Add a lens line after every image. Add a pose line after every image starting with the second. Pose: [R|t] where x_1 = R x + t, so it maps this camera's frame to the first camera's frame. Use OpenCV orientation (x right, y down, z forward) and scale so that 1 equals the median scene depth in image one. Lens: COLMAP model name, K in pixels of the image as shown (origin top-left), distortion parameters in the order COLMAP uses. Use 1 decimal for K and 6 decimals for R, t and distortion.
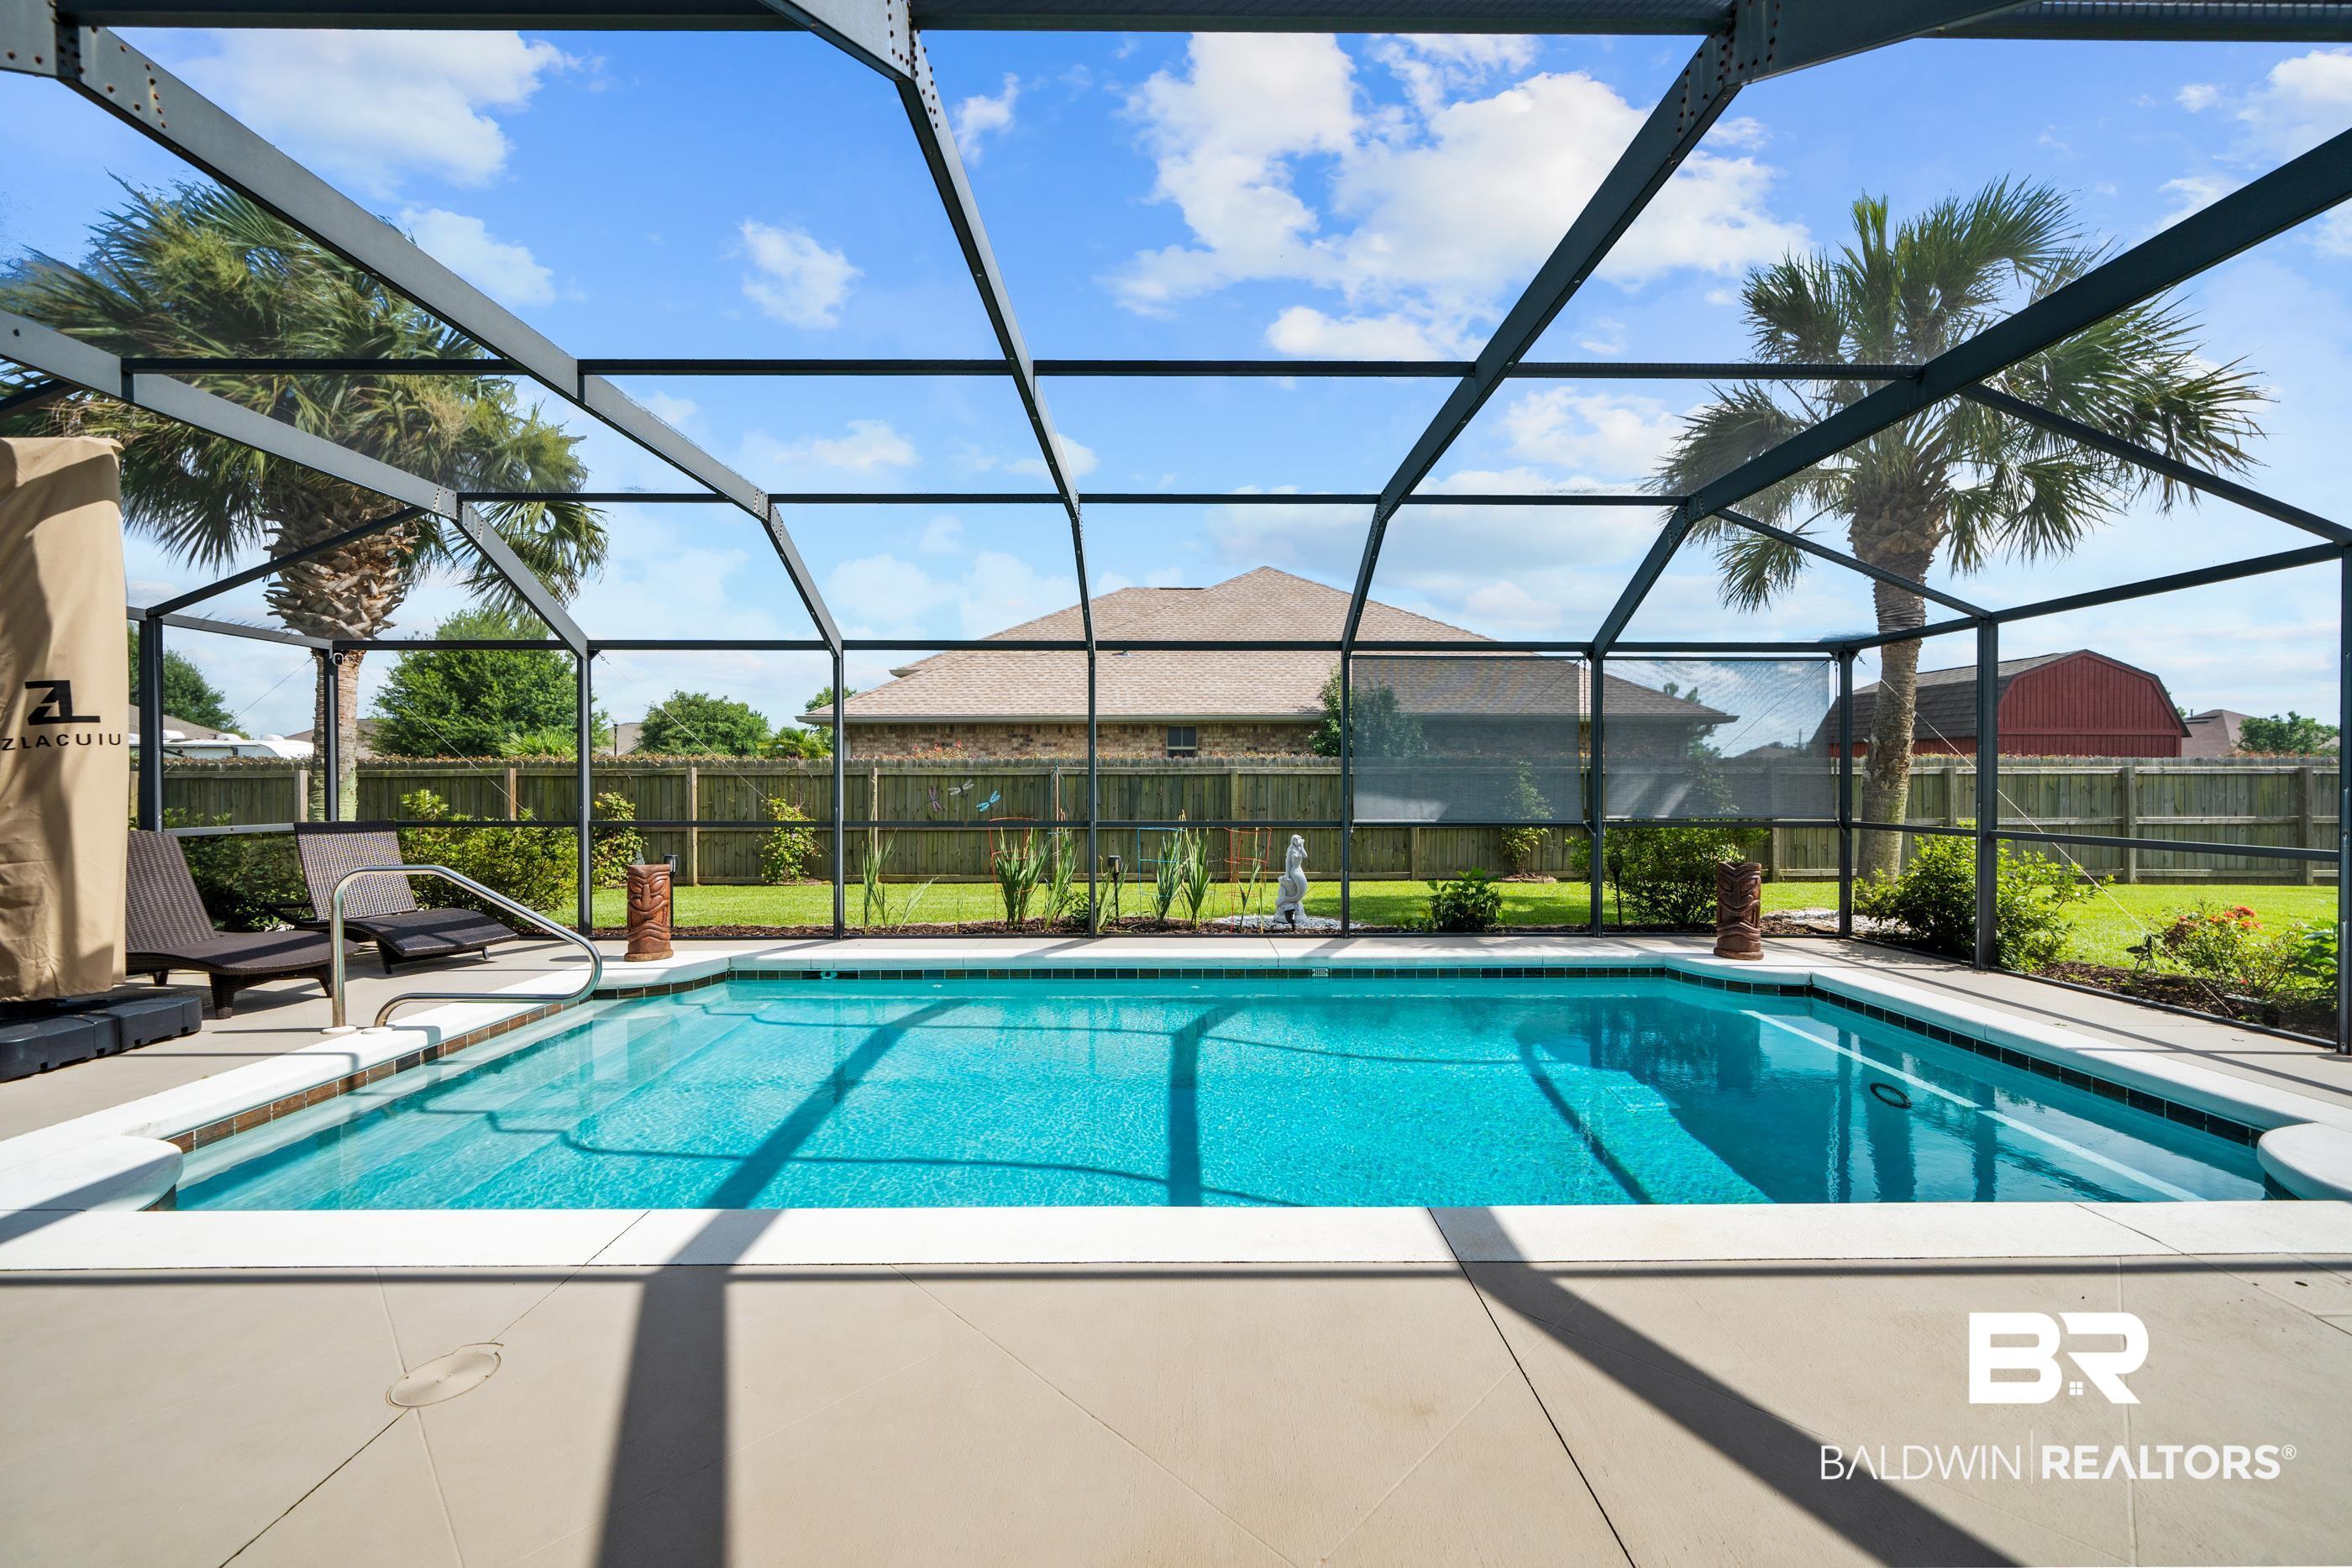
lens RADIAL K [[935.3, 0, 1181.4], [0, 935.3, 784.2], [0, 0, 1]] dist [-0.001724, -0.000006]
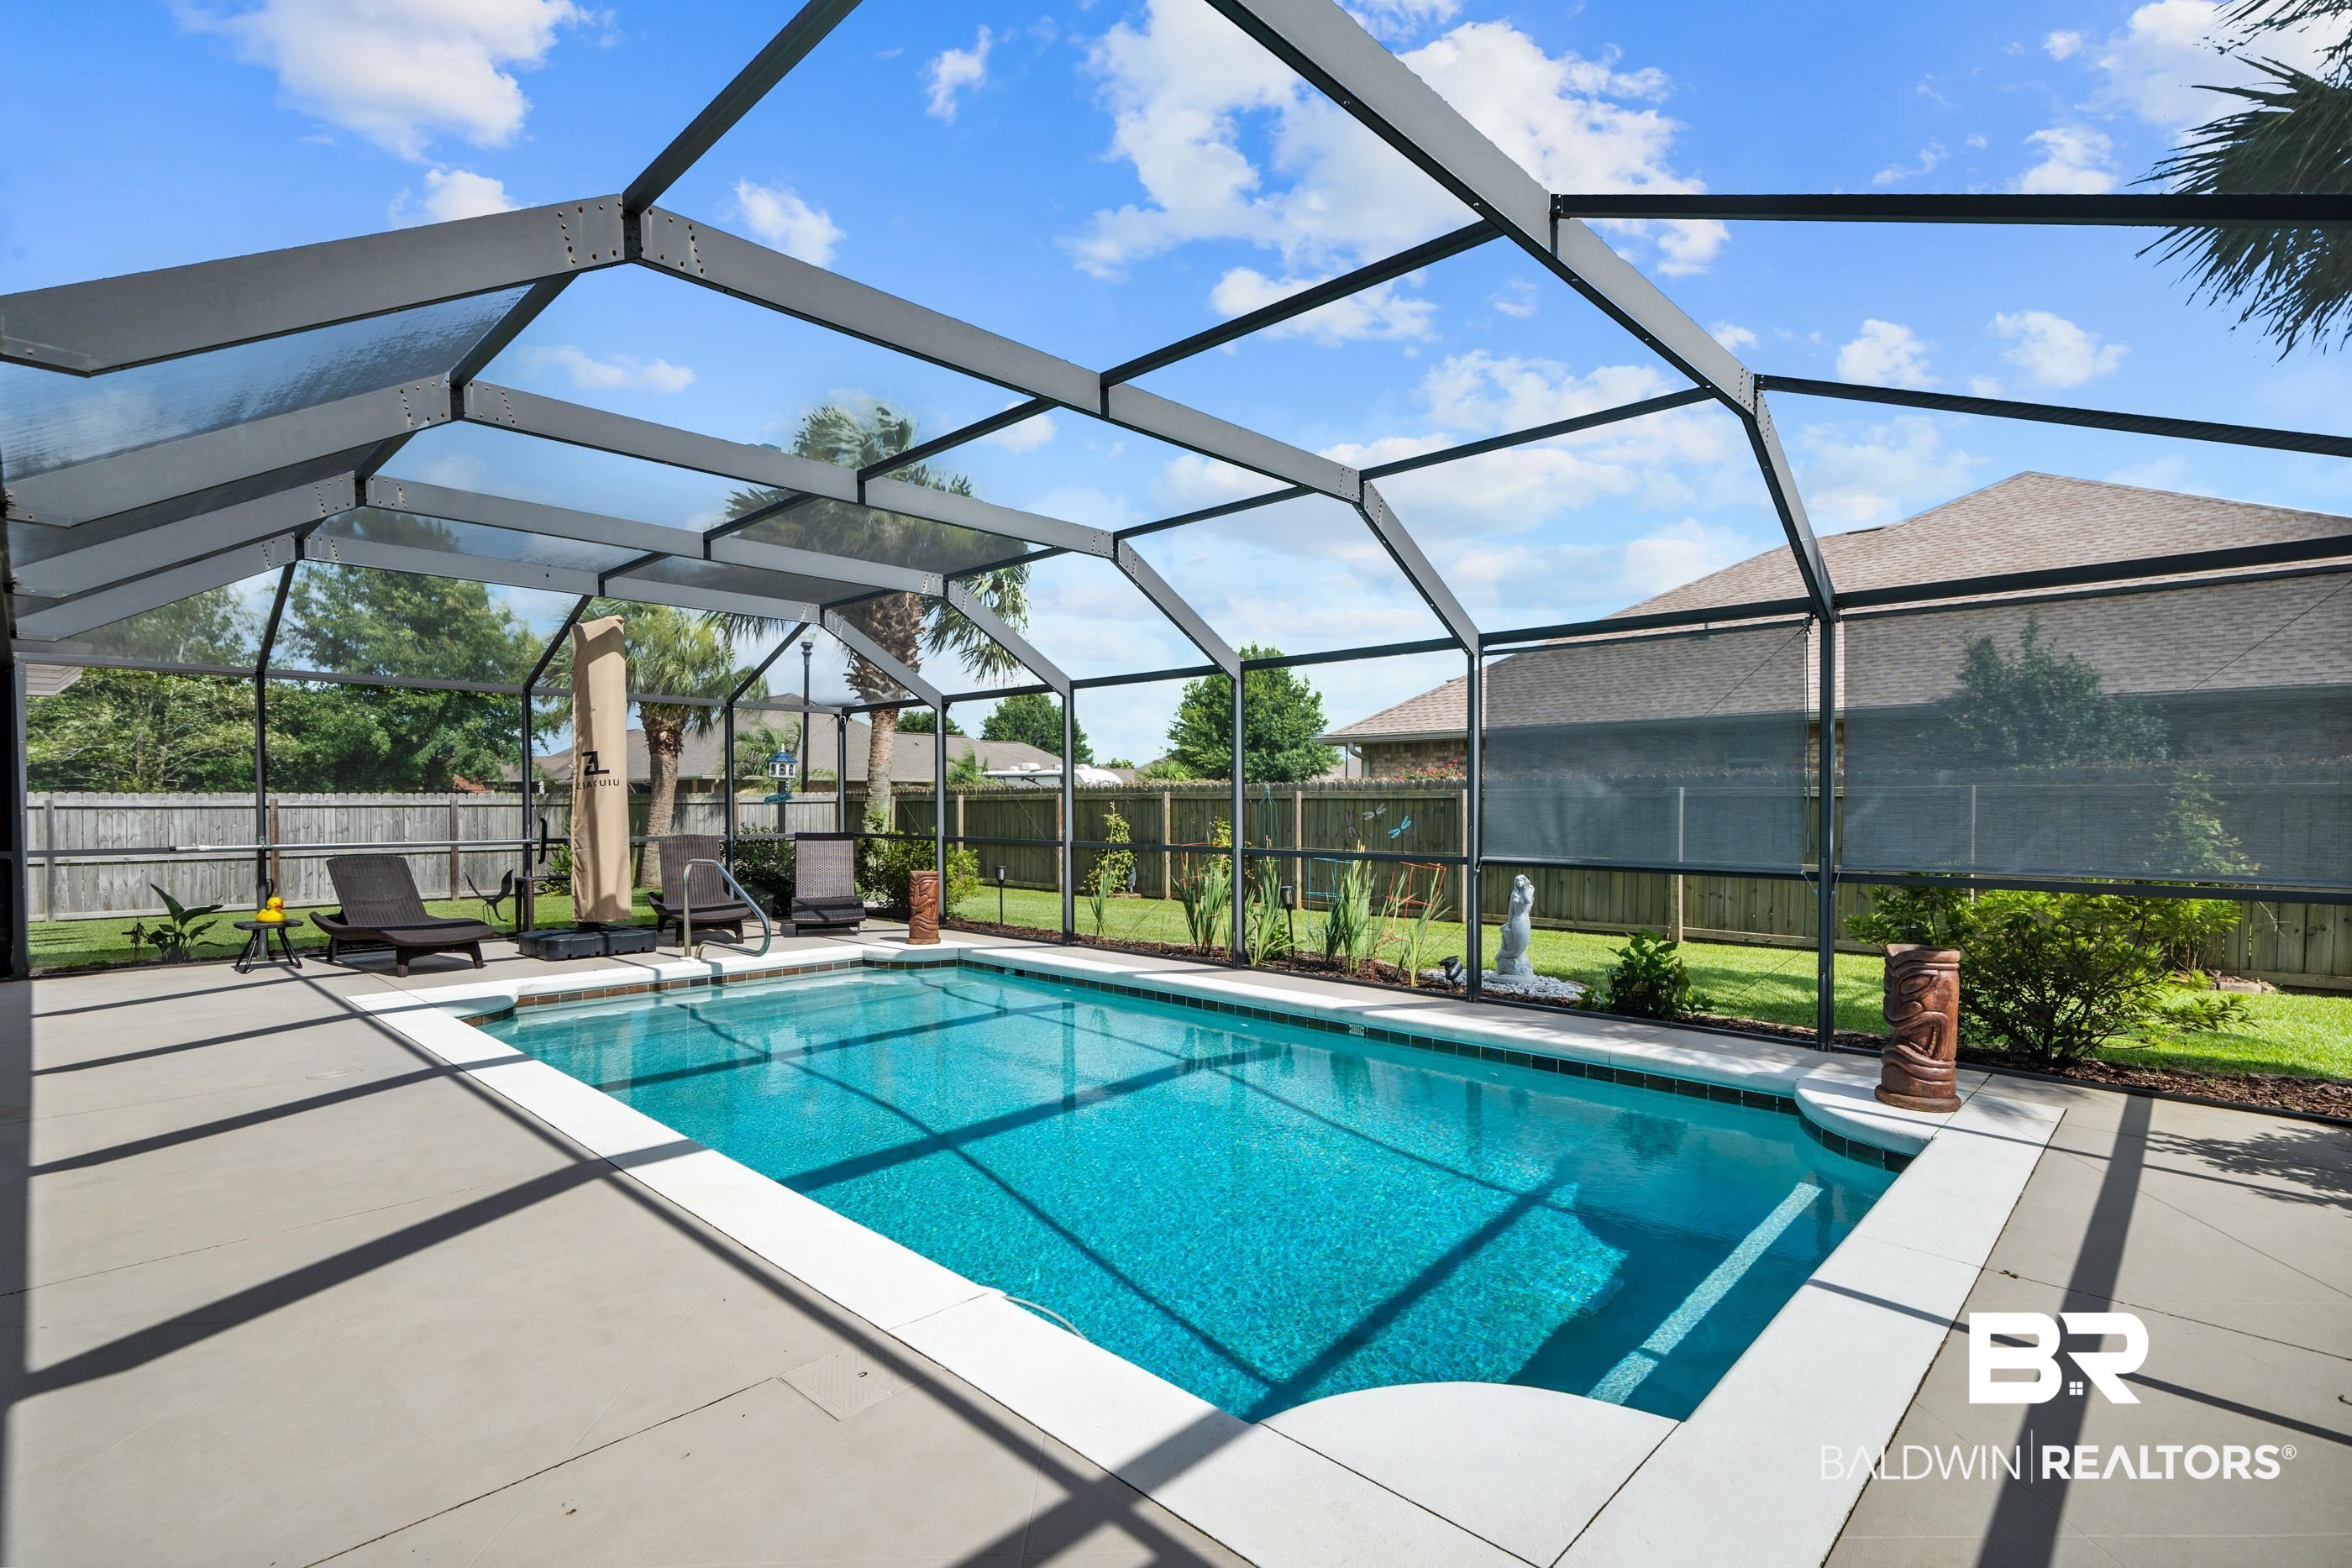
lens RADIAL K [[1110.9, 0, 1176.0], [0, 1110.9, 784.0], [0, 0, 1]] dist [0.013883, 0.000058]
pose [[0.707846, -0.010865, -0.706283, 0.659318], [-0.003561, 0.999814, -0.018950, -0.004338], [0.706357, 0.015928, 0.707676, 0.135827]]
